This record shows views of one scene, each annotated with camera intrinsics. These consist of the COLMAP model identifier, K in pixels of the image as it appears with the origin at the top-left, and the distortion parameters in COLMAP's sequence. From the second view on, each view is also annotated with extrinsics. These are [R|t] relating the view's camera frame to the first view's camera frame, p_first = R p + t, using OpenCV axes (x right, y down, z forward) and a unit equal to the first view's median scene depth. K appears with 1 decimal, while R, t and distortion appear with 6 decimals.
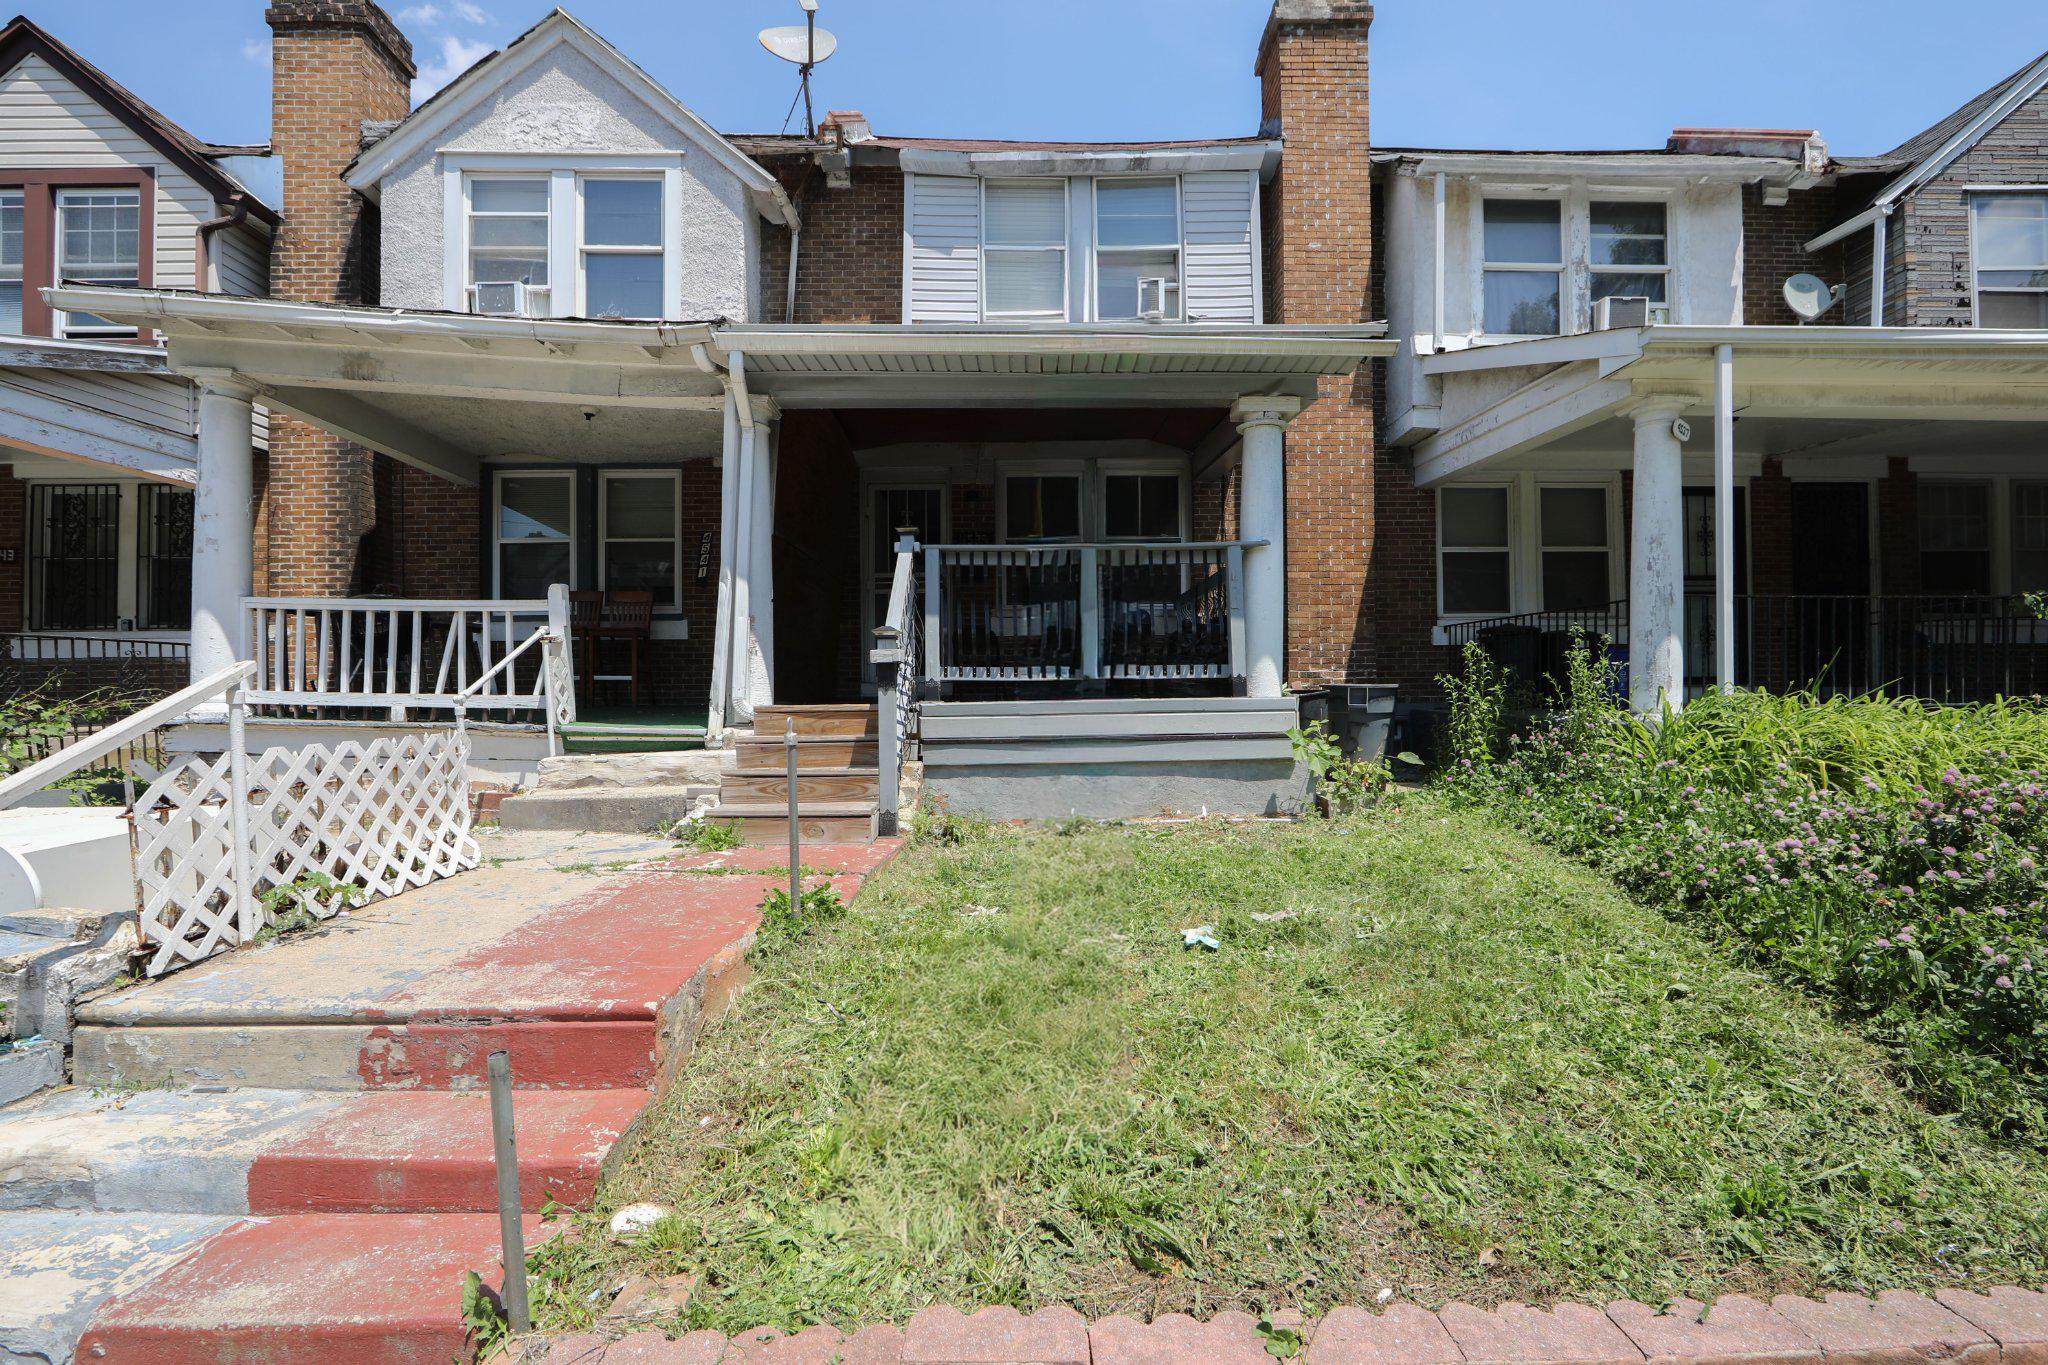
lens RADIAL K [[820.9, 0, 1037.4], [0, 820.9, 683.5], [0, 0, 1]] dist [-0.003359, 0.000827]
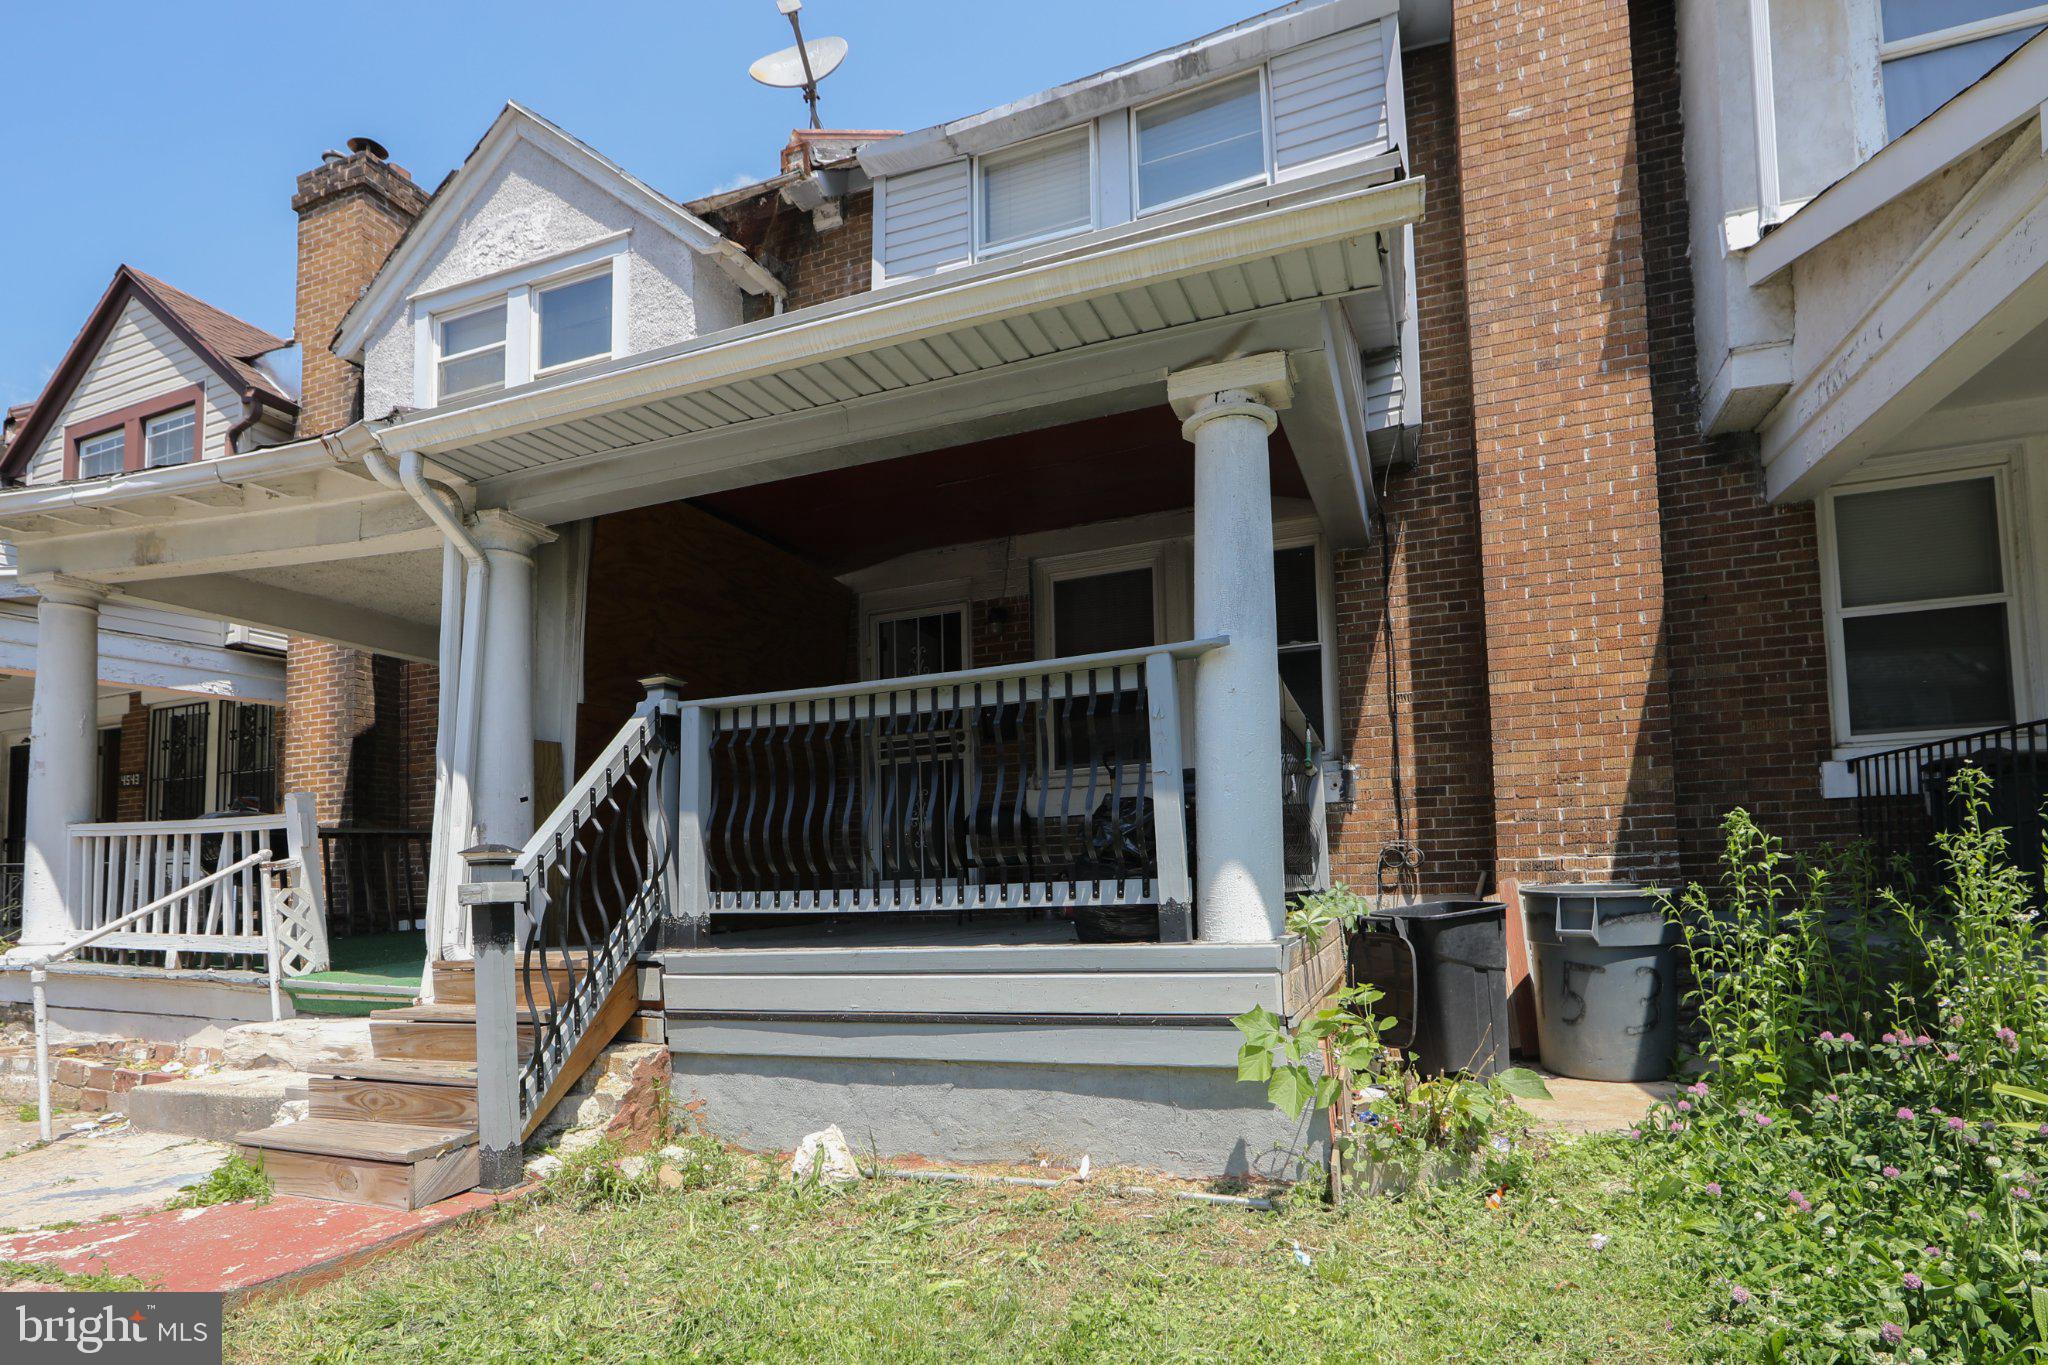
lens RADIAL K [[986.5, 0, 1069.4], [0, 986.5, 815.6], [0, 0, 1]] dist [-0.002763, -0.000814]
pose [[0.931801, -0.041539, -0.360584, 0.289124], [0.029832, 0.998833, -0.037974, -0.029396], [0.361741, 0.024628, 0.931953, 0.274708]]
